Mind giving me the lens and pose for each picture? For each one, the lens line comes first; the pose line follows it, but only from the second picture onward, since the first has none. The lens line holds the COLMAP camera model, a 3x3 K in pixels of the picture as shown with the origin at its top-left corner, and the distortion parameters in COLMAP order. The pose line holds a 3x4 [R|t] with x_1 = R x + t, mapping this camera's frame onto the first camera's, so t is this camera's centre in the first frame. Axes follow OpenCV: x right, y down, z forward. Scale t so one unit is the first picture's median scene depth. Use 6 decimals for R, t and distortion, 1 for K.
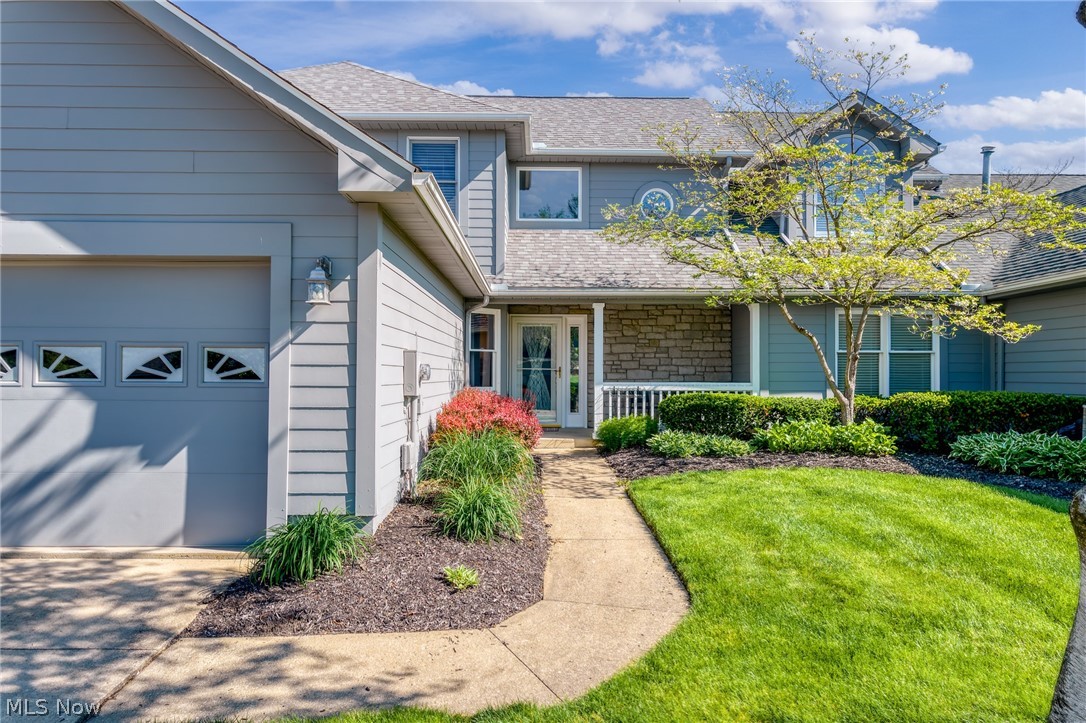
lens RADIAL K [[694.9, 0, 544.4], [0, 694.9, 362.5], [0, 0, 1]] dist [-0.000426, -0.002437]
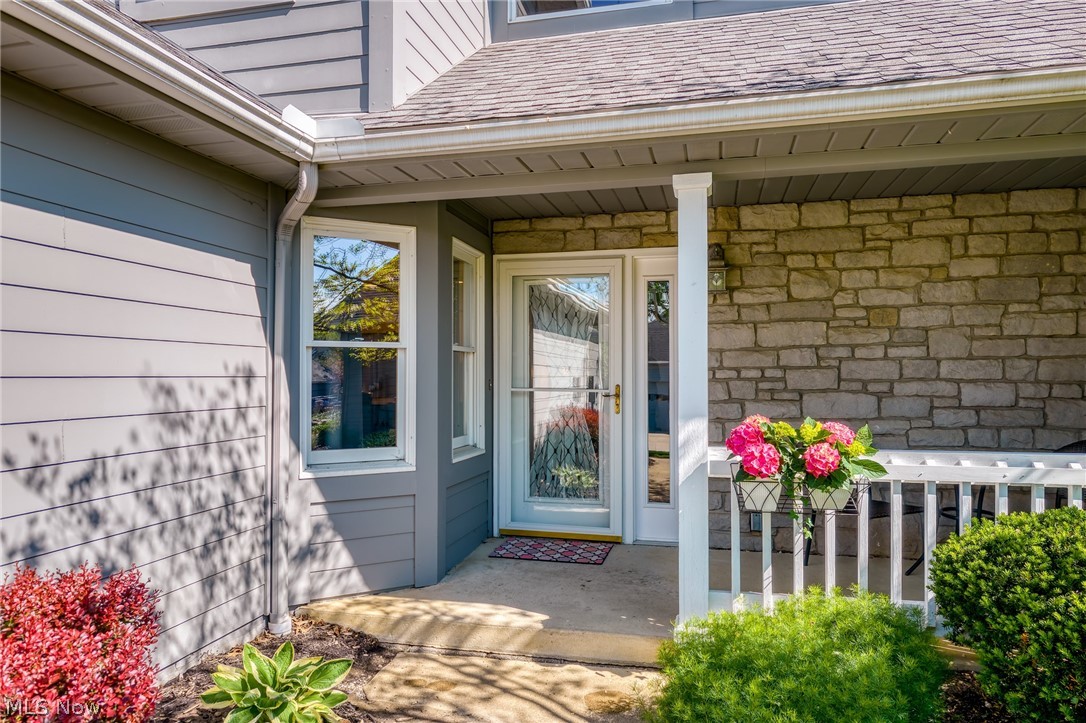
lens RADIAL K [[694.9, 0, 543.2], [0, 694.9, 367.4], [0, 0, 1]] dist [-0.000426, -0.002437]
pose [[0.967812, -0.007867, -0.251551, 0.079148], [0.008717, 0.999959, 0.002263, -0.004764], [0.251523, -0.004383, 0.967841, 0.613138]]
